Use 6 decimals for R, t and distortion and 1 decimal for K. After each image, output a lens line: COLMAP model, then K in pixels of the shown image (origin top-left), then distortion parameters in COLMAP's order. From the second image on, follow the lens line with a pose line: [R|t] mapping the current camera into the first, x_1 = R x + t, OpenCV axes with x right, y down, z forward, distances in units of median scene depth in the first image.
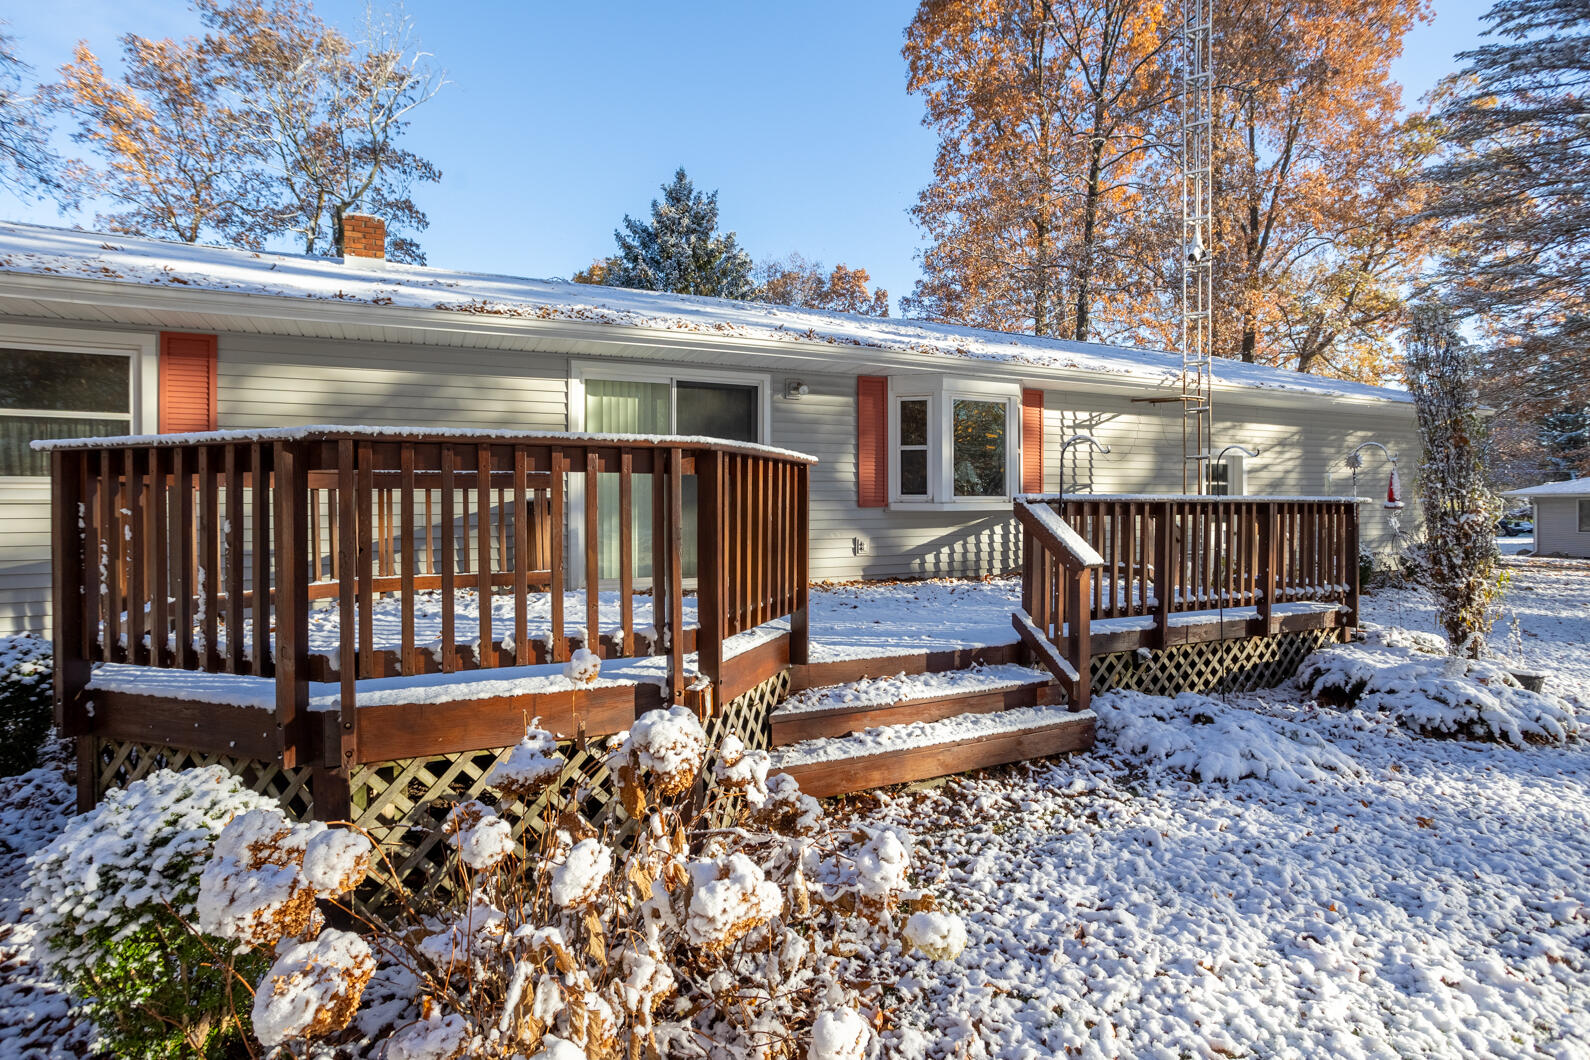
lens RADIAL K [[782.8, 0, 795.0], [0, 782.8, 530.0], [0, 0, 1]] dist [0.001913, 0.001299]
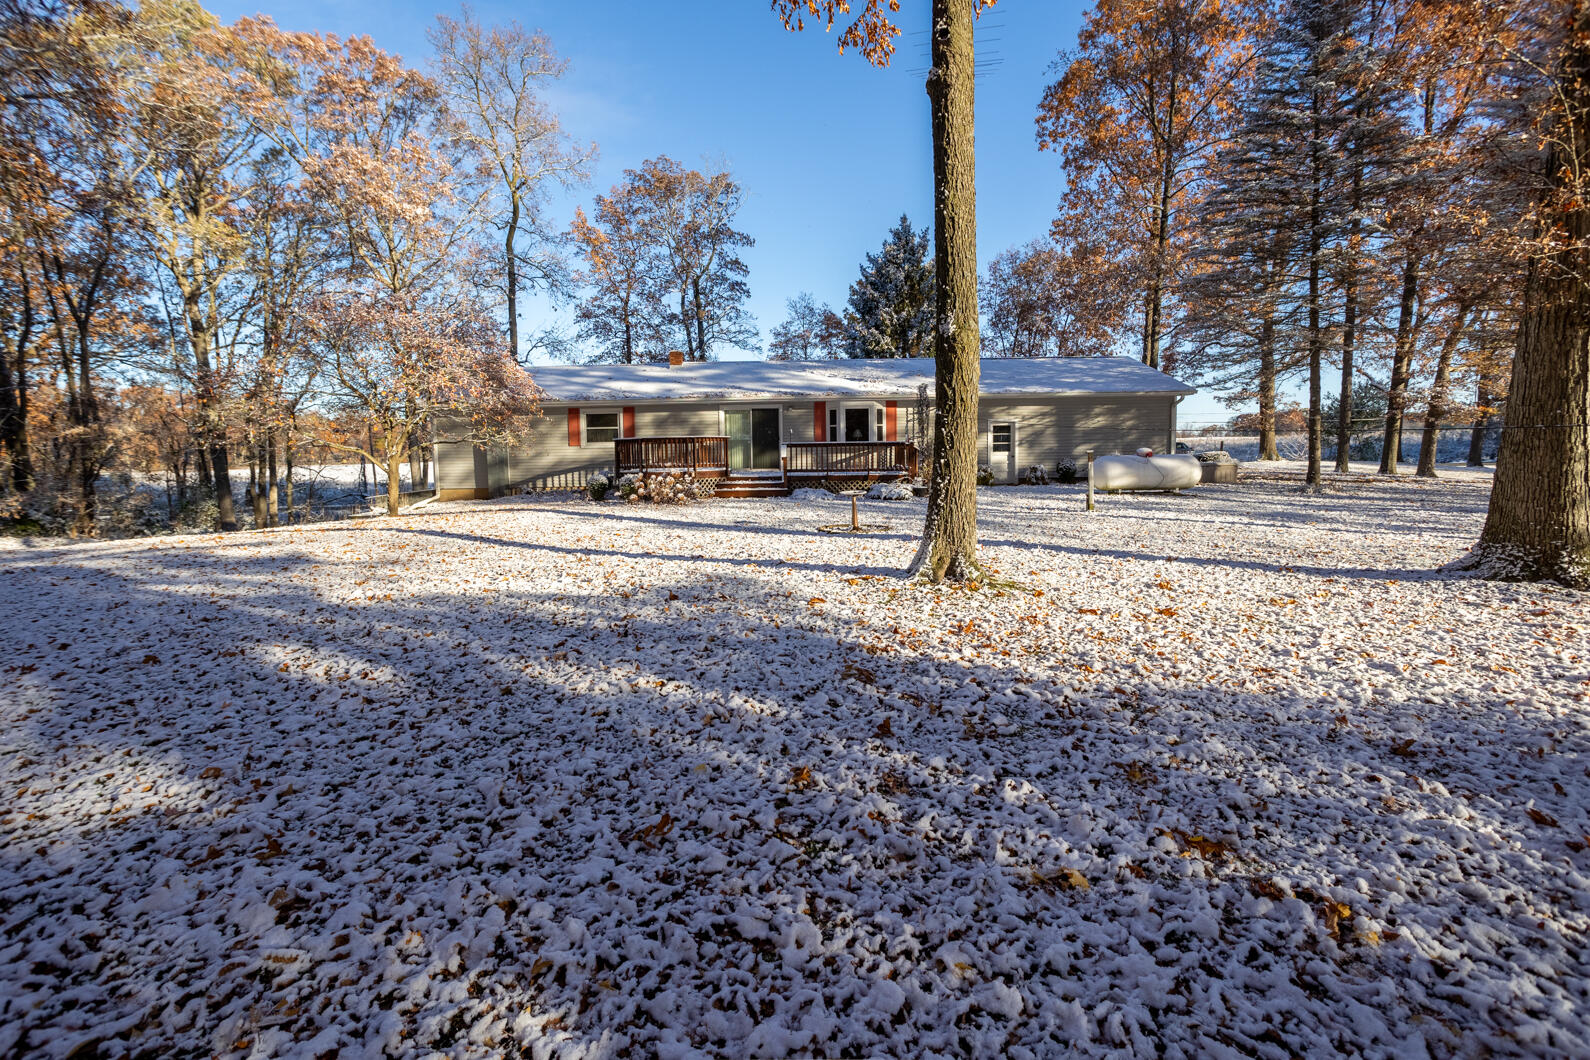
lens RADIAL K [[782.8, 0, 795.0], [0, 782.8, 530.0], [0, 0, 1]] dist [0.001913, 0.001299]
pose [[0.904227, 0.028993, -0.426066, 0.320792], [-0.003454, 0.998157, 0.060593, 0.026645], [0.427038, -0.053318, 0.902660, -0.428641]]
